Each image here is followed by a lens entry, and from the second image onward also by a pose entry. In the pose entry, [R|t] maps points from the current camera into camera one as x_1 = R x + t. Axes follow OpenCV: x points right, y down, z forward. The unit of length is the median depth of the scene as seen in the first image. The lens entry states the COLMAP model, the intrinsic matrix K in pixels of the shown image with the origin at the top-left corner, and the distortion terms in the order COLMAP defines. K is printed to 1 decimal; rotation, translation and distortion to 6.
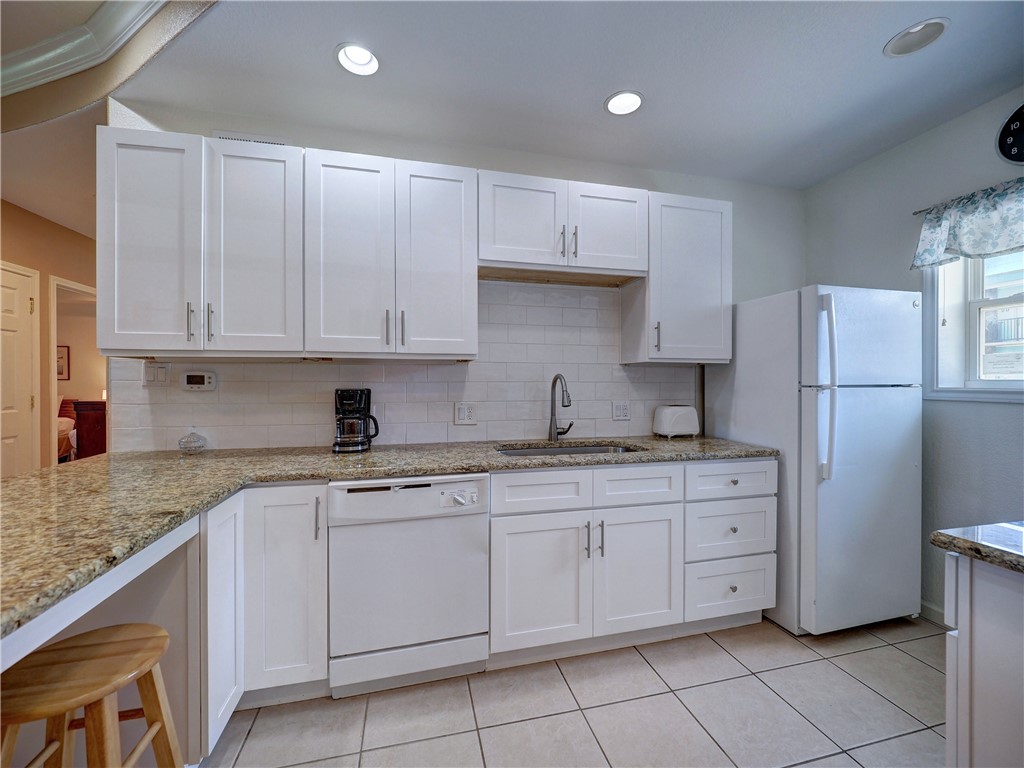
lens RADIAL K [[429.2, 0, 519.9], [0, 429.2, 385.4], [0, 0, 1]] dist [-0.004177, 0.000285]
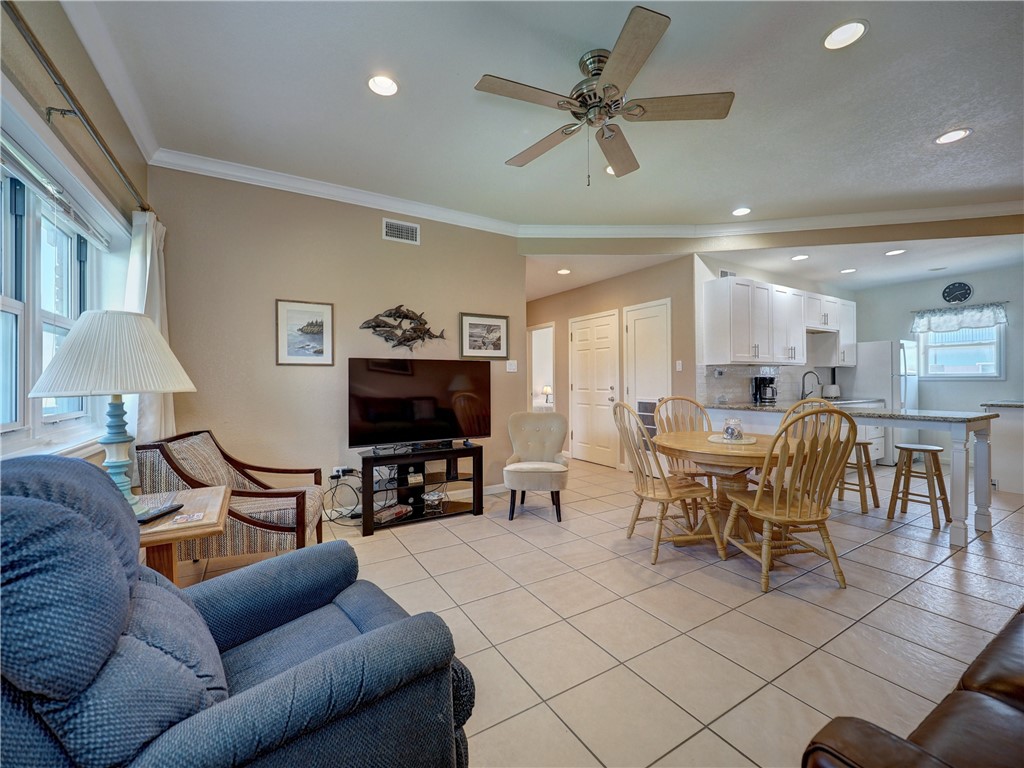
lens RADIAL K [[424.9, 0, 519.8], [0, 424.9, 382.9], [0, 0, 1]] dist [0.001504, -0.006407]
pose [[0.955531, -0.007421, 0.294797, -2.371105], [0.007739, 0.999970, 0.000088, 0.029645], [-0.294789, 0.002197, 0.955560, -0.879053]]
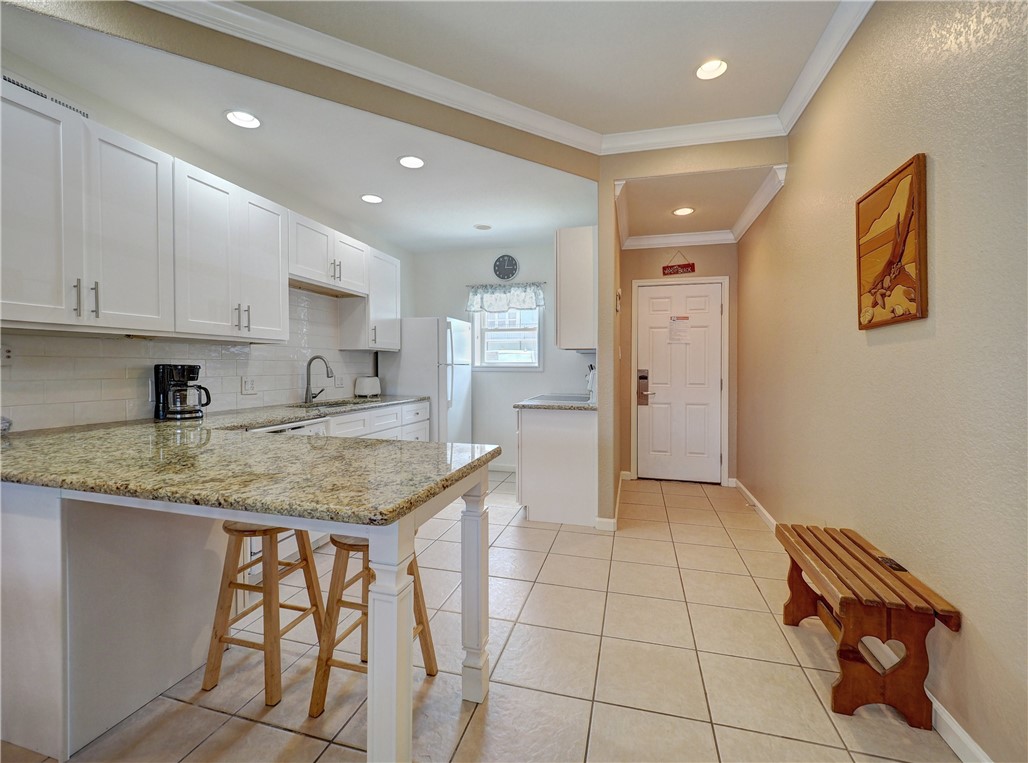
lens RADIAL K [[433.3, 0, 524.6], [0, 433.3, 372.2], [0, 0, 1]] dist [-0.001840, -0.000186]
pose [[0.479812, -0.009812, 0.877316, -0.933404], [0.001071, 0.999943, 0.010597, 0.016484], [-0.877370, -0.004145, 0.479796, -0.345605]]
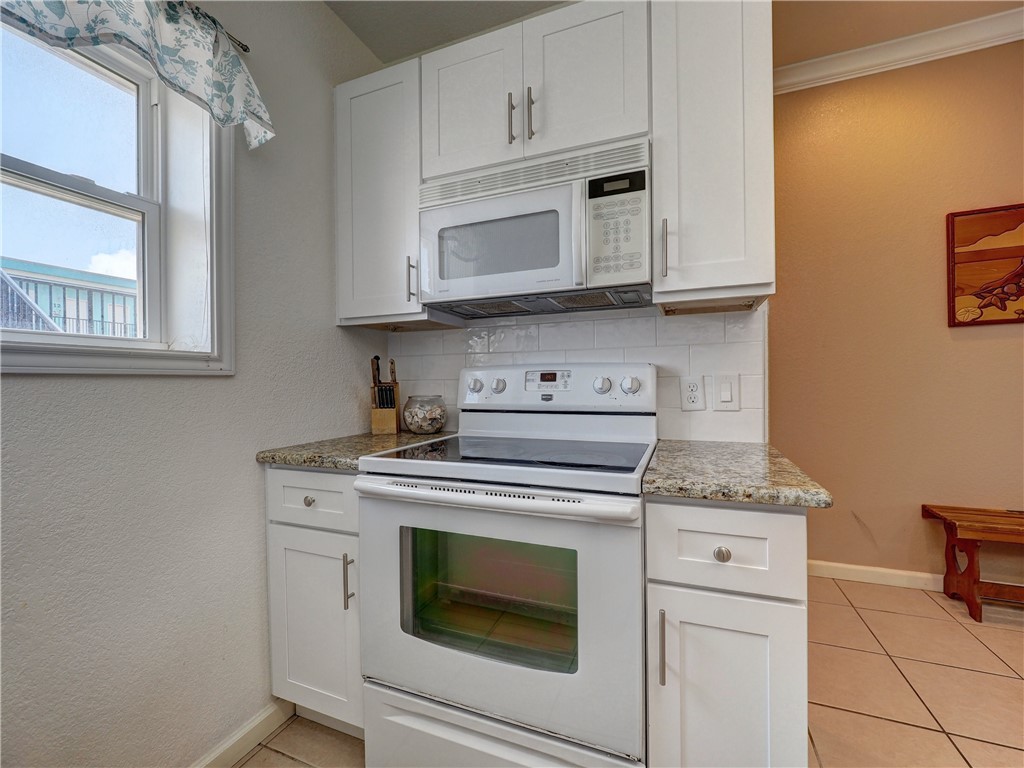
lens RADIAL K [[429.2, 0, 519.9], [0, 429.2, 385.4], [0, 0, 1]] dist [-0.004177, 0.000285]
pose [[-0.812073, 0.008370, 0.583496, 0.415126], [0.015266, 0.999860, 0.006904, 0.056061], [-0.583356, 0.014514, -0.812087, 0.884044]]
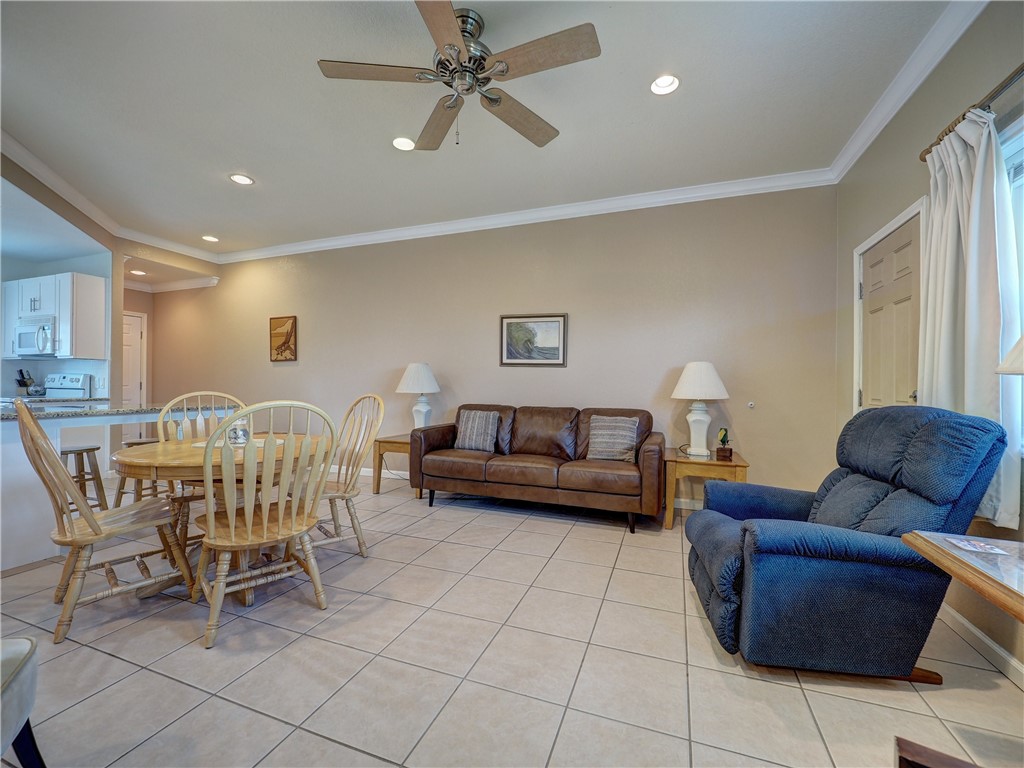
lens RADIAL K [[424.9, 0, 519.8], [0, 424.9, 382.9], [0, 0, 1]] dist [0.001504, -0.006407]
pose [[-0.828056, -0.005898, 0.560615, -2.524314], [-0.006821, 0.999977, 0.000446, 0.058803], [-0.560604, -0.003454, -0.828077, 0.765827]]
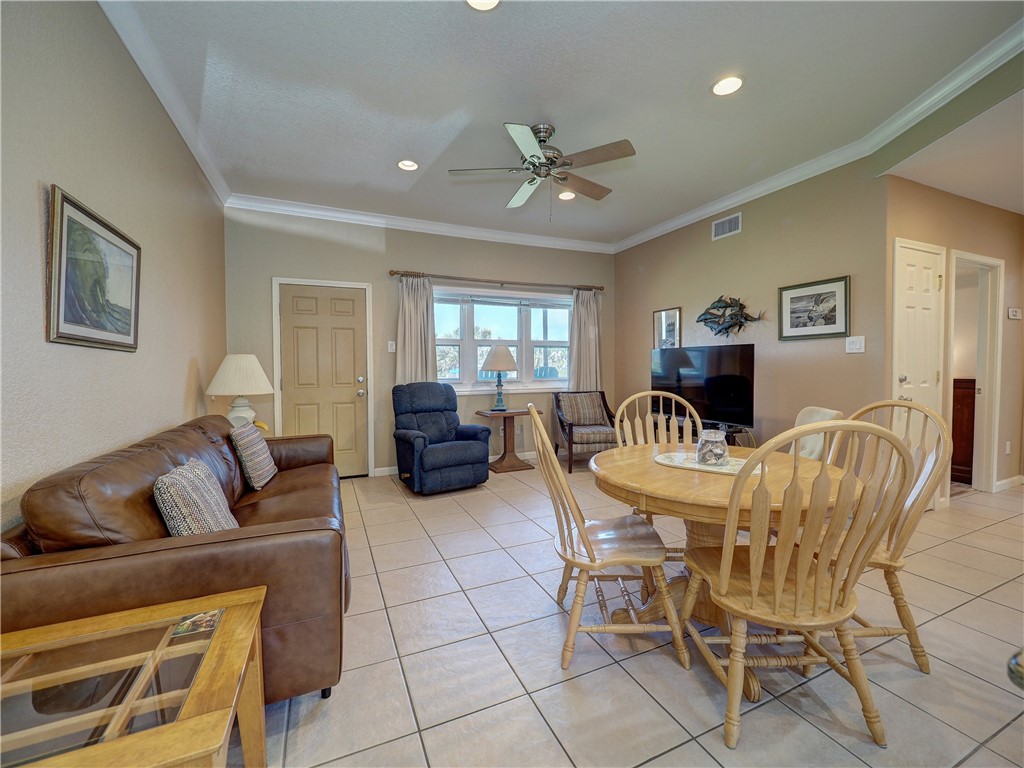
lens RADIAL K [[424.9, 0, 519.8], [0, 424.9, 382.9], [0, 0, 1]] dist [0.001504, -0.006407]
pose [[0.180880, 0.038684, -0.982744, -0.499497], [0.002800, 0.999202, 0.039847, 0.019148], [0.983501, -0.009959, 0.180627, -0.286487]]
